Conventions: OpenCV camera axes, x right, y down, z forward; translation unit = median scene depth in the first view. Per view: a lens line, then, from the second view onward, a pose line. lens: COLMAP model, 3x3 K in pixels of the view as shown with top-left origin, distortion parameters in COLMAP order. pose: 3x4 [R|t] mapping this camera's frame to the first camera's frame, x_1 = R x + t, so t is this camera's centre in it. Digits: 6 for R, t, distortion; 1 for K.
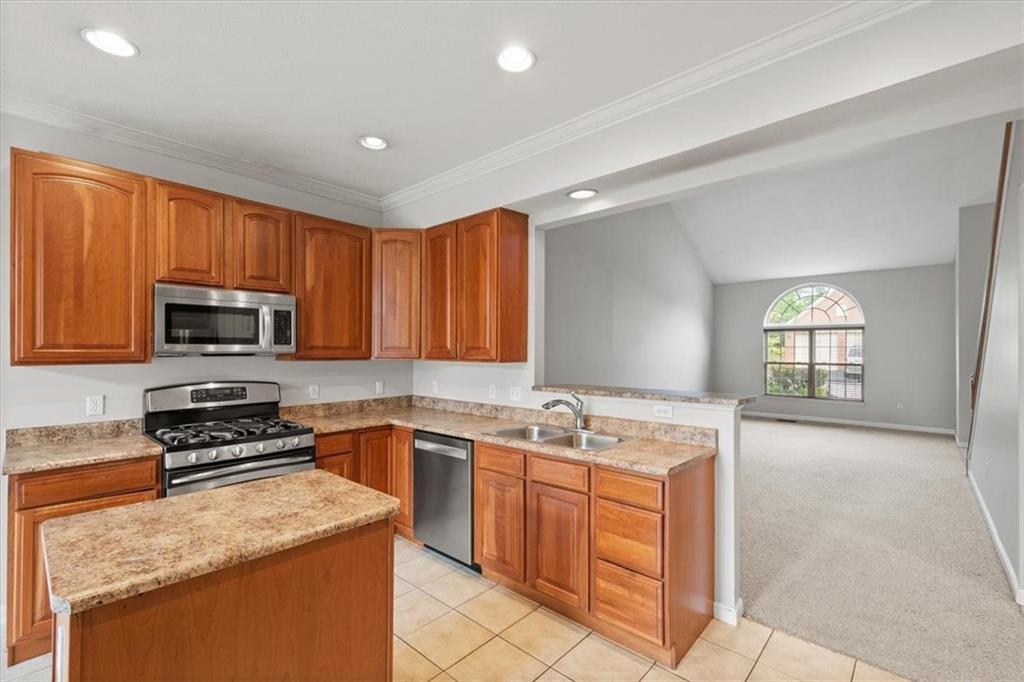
lens RADIAL K [[443.9, 0, 510.5], [0, 443.9, 347.9], [0, 0, 1]] dist [0.018633, -0.006067]
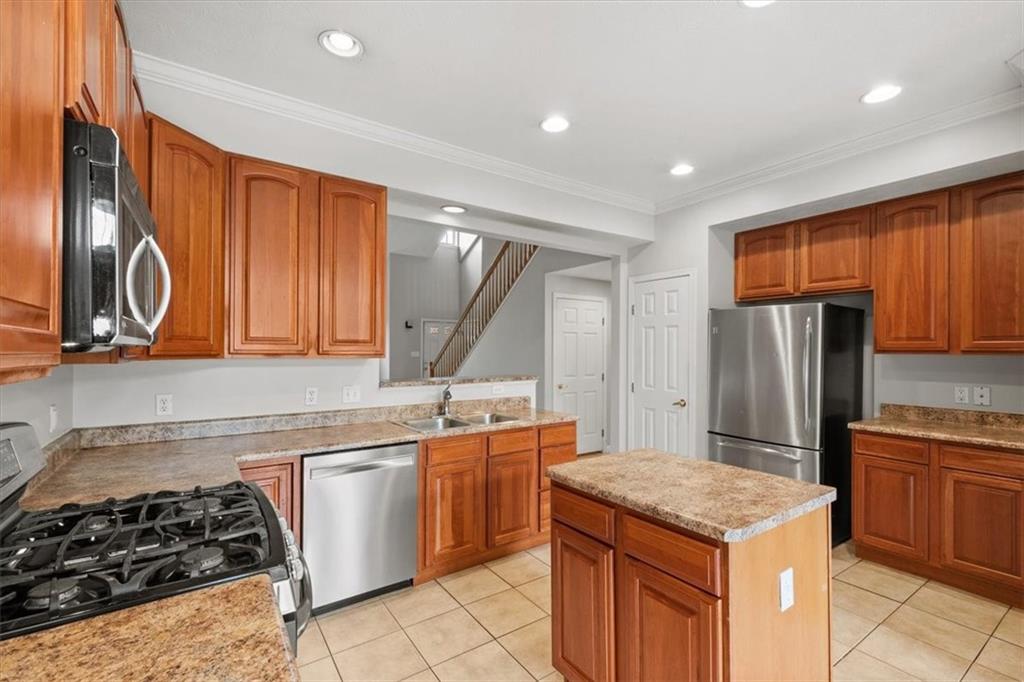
lens RADIAL K [[458.2, 0, 518.7], [0, 458.2, 342.1], [0, 0, 1]] dist [0.007572, -0.000294]
pose [[0.216104, 0.015236, 0.976251, -0.966615], [-0.008267, 0.999871, -0.013775, 0.013252], [-0.976335, -0.005094, 0.216202, 0.585462]]
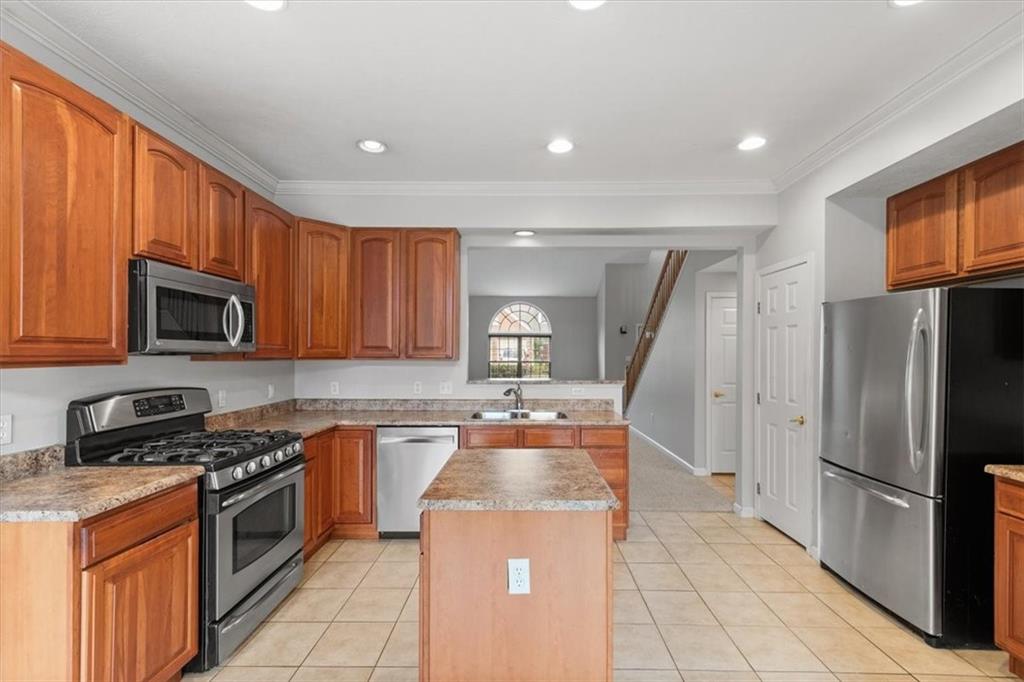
lens RADIAL K [[454.0, 0, 512.0], [0, 454.0, 348.8], [0, 0, 1]] dist [0.003348, -0.000278]
pose [[0.750006, 0.007008, 0.661394, -0.771094], [-0.005813, 0.999975, -0.004003, 0.007426], [-0.661406, -0.000842, 0.750028, 0.006898]]
